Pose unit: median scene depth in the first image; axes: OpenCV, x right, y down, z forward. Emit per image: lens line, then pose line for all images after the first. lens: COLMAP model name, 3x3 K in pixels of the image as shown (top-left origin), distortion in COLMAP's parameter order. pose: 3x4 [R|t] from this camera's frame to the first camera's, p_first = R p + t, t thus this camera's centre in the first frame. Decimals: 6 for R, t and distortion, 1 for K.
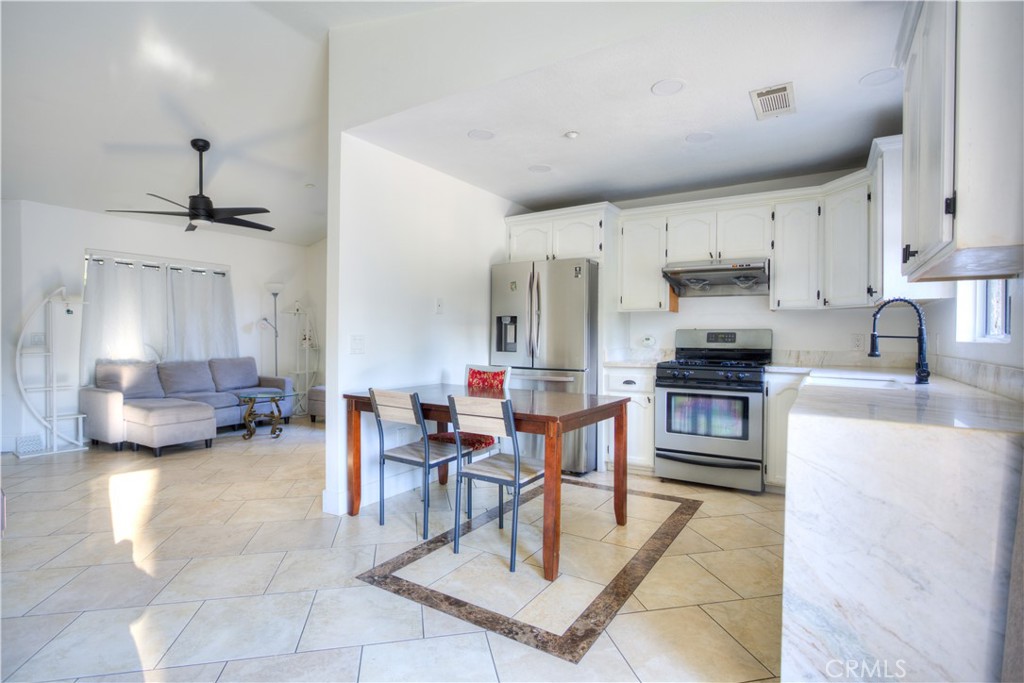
lens RADIAL K [[505.2, 0, 510.6], [0, 505.2, 336.8], [0, 0, 1]] dist [-0.018874, 0.011468]
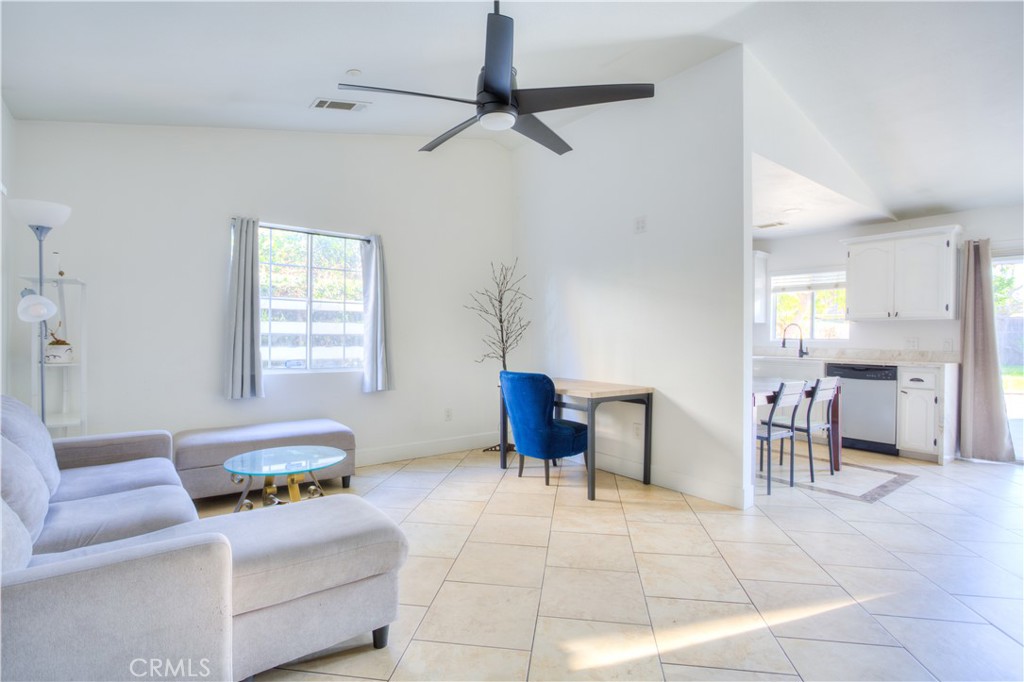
lens RADIAL K [[505.2, 0, 510.1], [0, 505.2, 337.2], [0, 0, 1]] dist [-0.018874, 0.011468]
pose [[0.340360, -0.003626, 0.940288, -1.253658], [-0.006073, 0.999963, 0.006055, -0.010492], [-0.940276, -0.007771, 0.340326, 0.911436]]
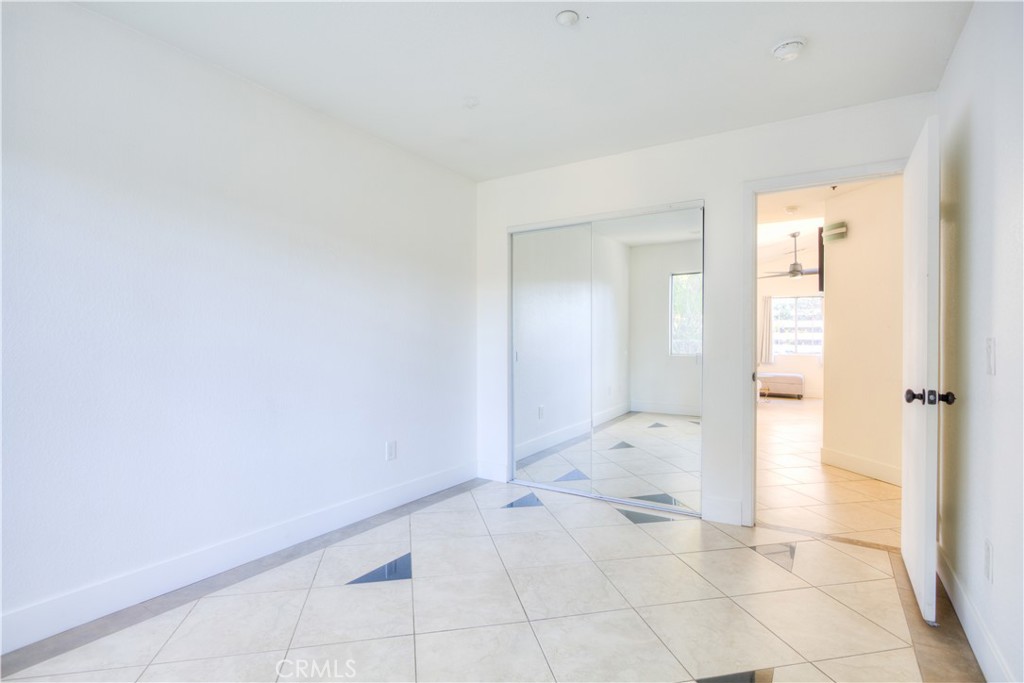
lens RADIAL K [[505.2, 0, 509.4], [0, 505.2, 338.0], [0, 0, 1]] dist [-0.018874, 0.011468]
pose [[0.999941, -0.002530, 0.010570, -1.882159], [0.002487, 0.999989, 0.004056, -0.030194], [-0.010580, -0.004029, 0.999936, -0.886425]]
